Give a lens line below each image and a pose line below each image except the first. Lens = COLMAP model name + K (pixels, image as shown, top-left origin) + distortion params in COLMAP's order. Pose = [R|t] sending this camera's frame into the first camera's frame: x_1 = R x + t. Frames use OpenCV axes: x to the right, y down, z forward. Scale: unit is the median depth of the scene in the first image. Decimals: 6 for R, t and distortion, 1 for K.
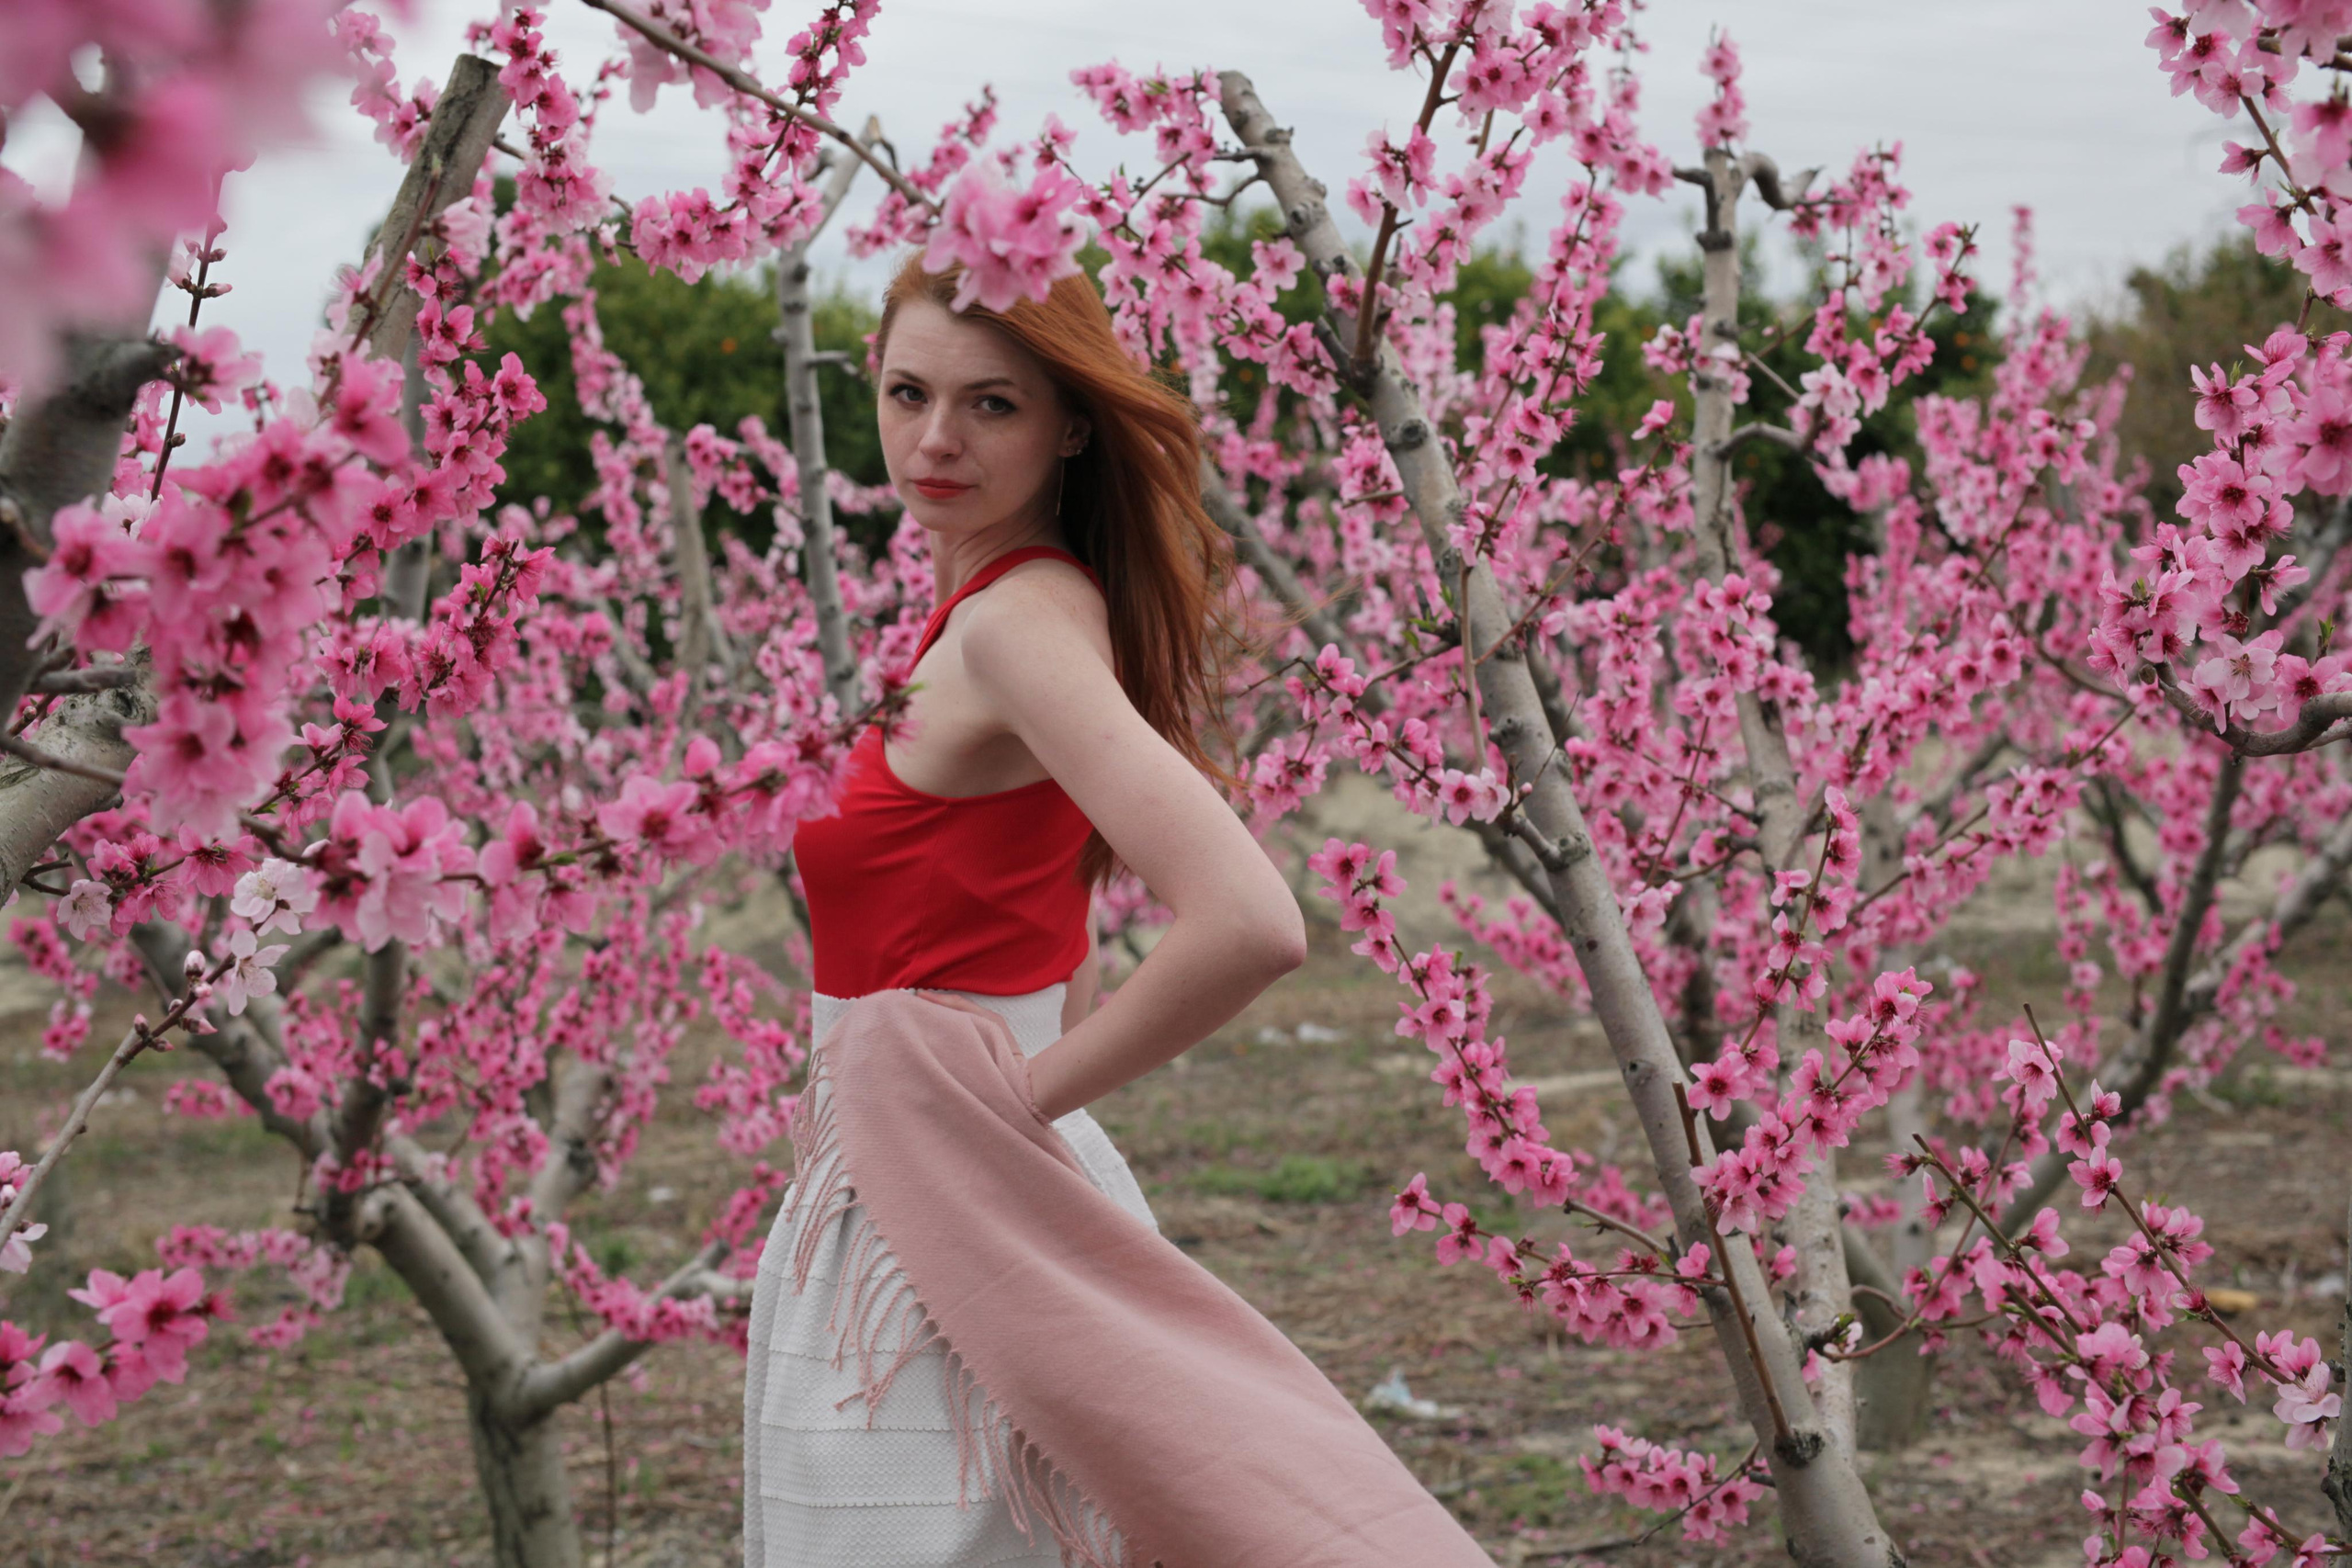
lens RADIAL K [[3318.7, 0, 1176.0], [0, 3318.7, 784.0], [0, 0, 1]] dist [0.015016, 0.027829]
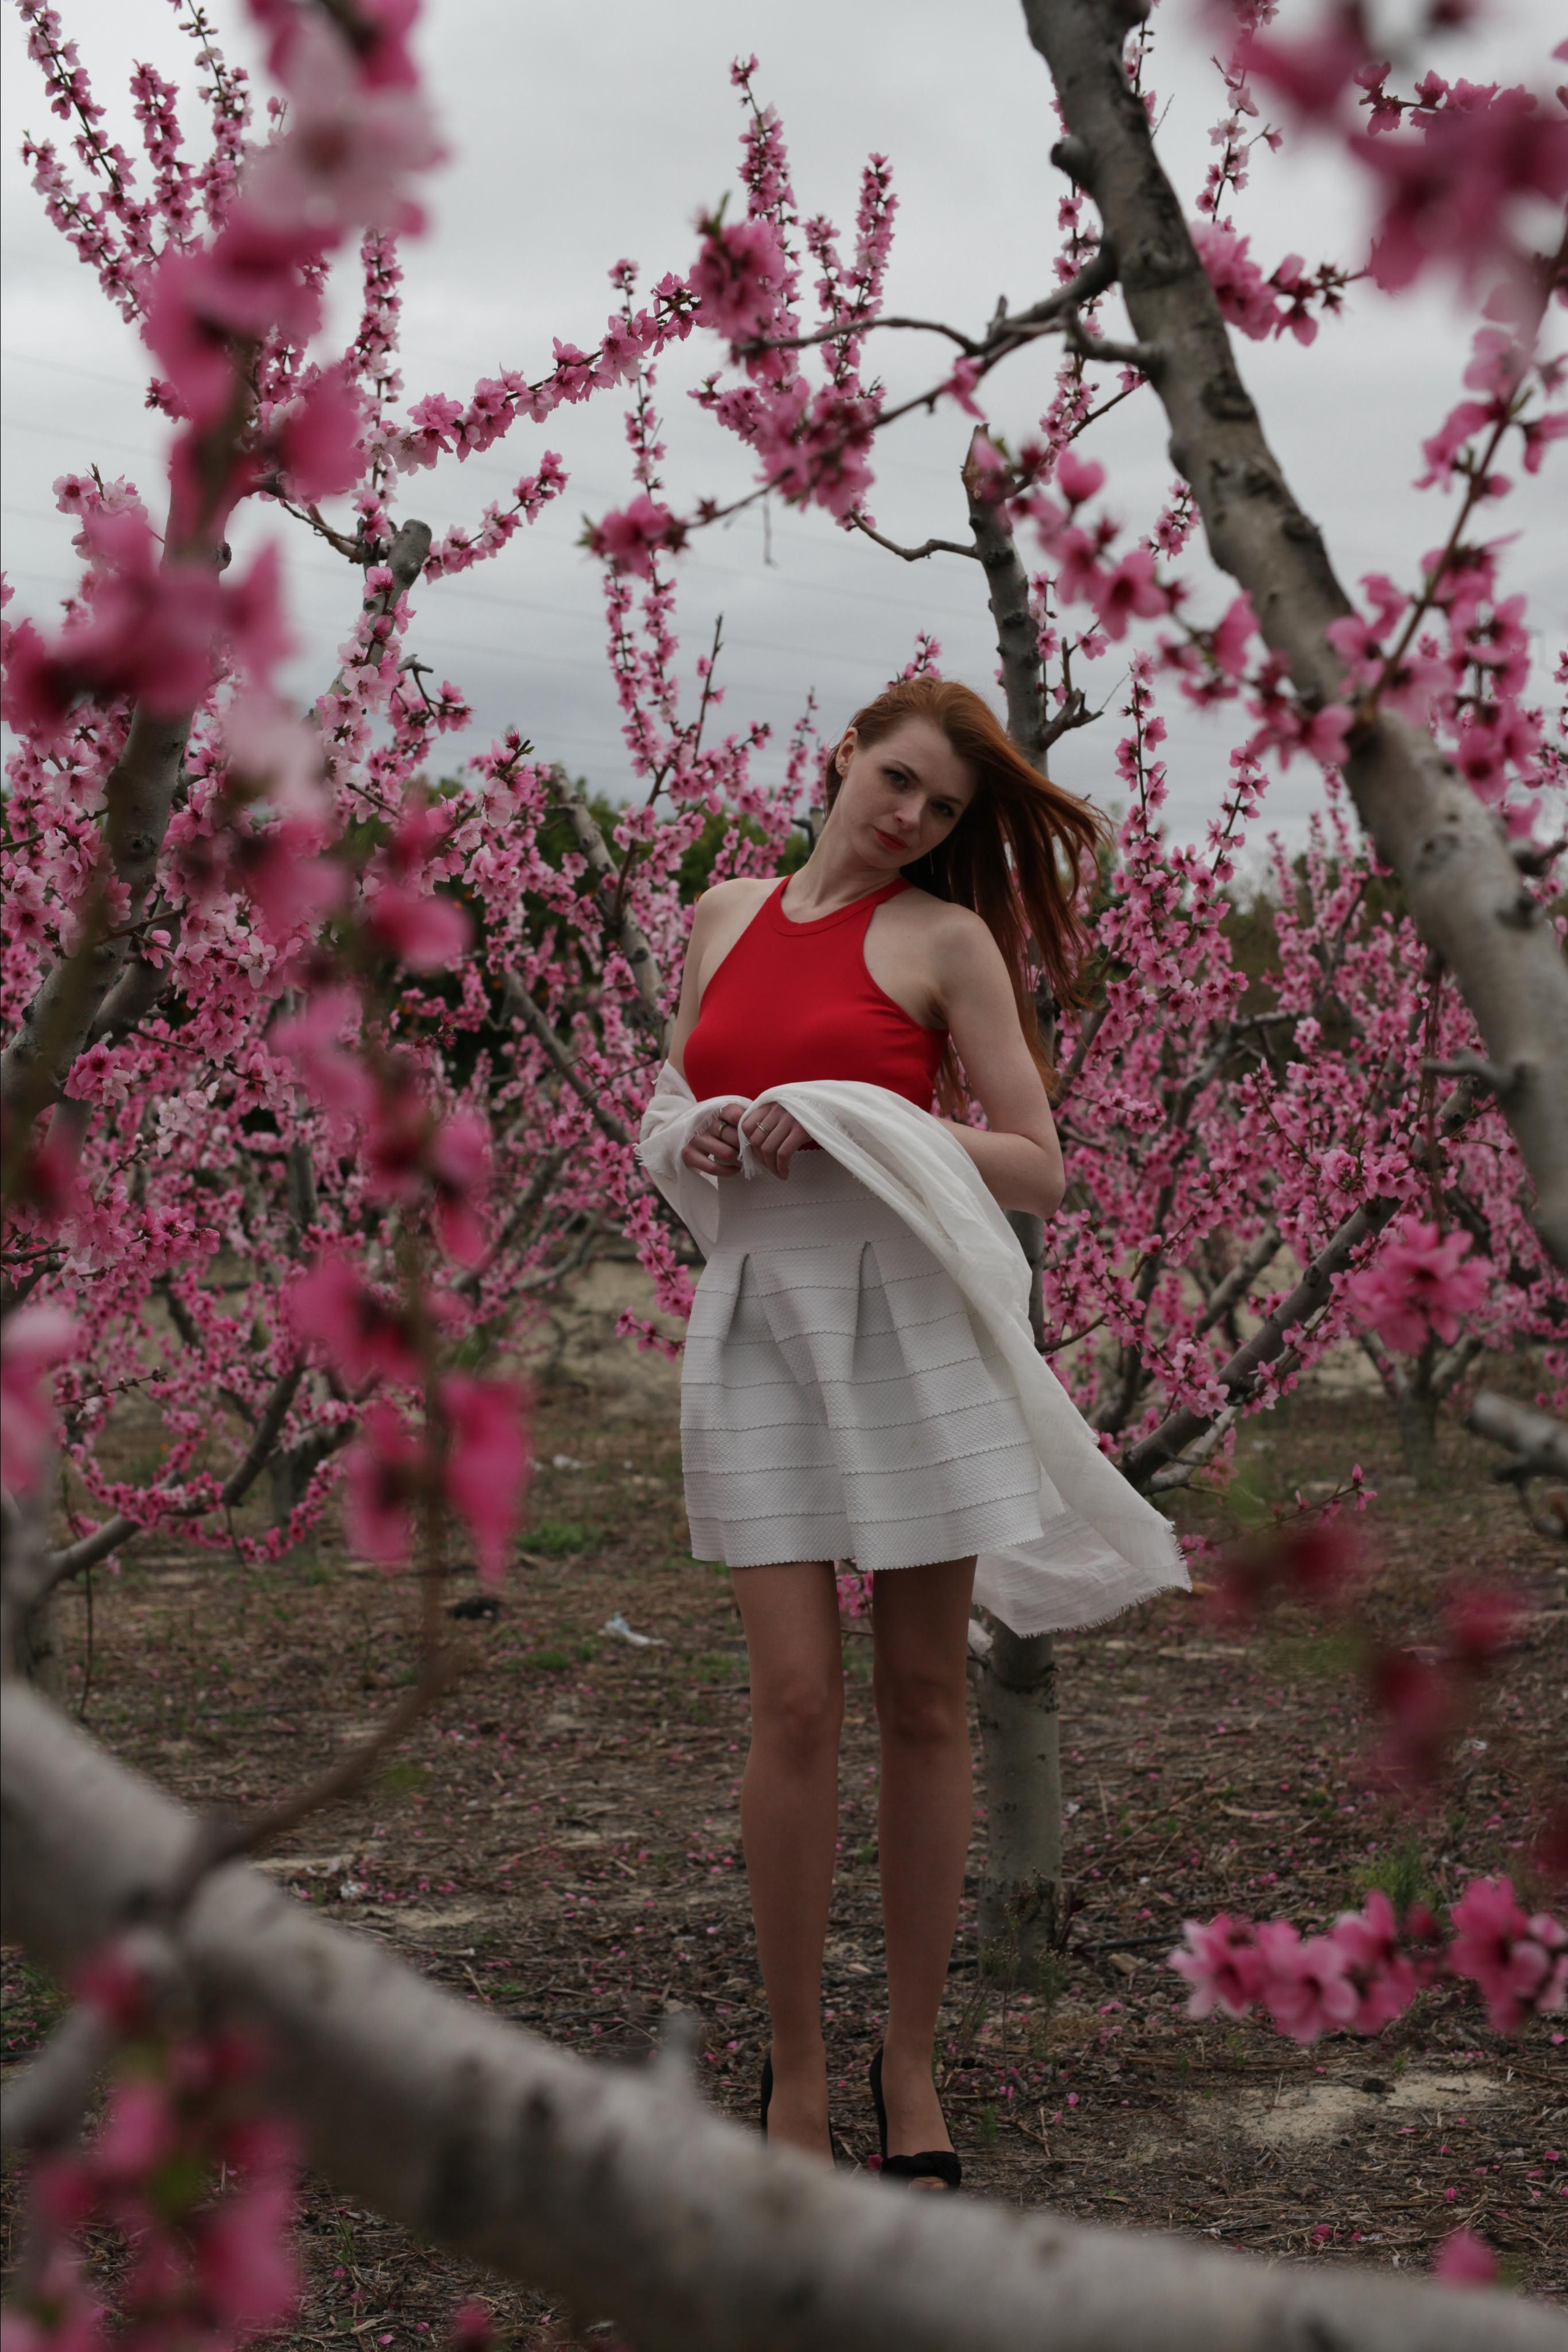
lens RADIAL K [[3319.0, 0, 784.0], [0, 3319.0, 1176.0], [0, 0, 1]] dist [0.015016, 0.027829]
pose [[0.993774, 0.038036, 0.104718, -0.043887], [-0.033356, 0.998380, -0.046087, 0.108814], [-0.106301, 0.042307, 0.993434, -0.920720]]
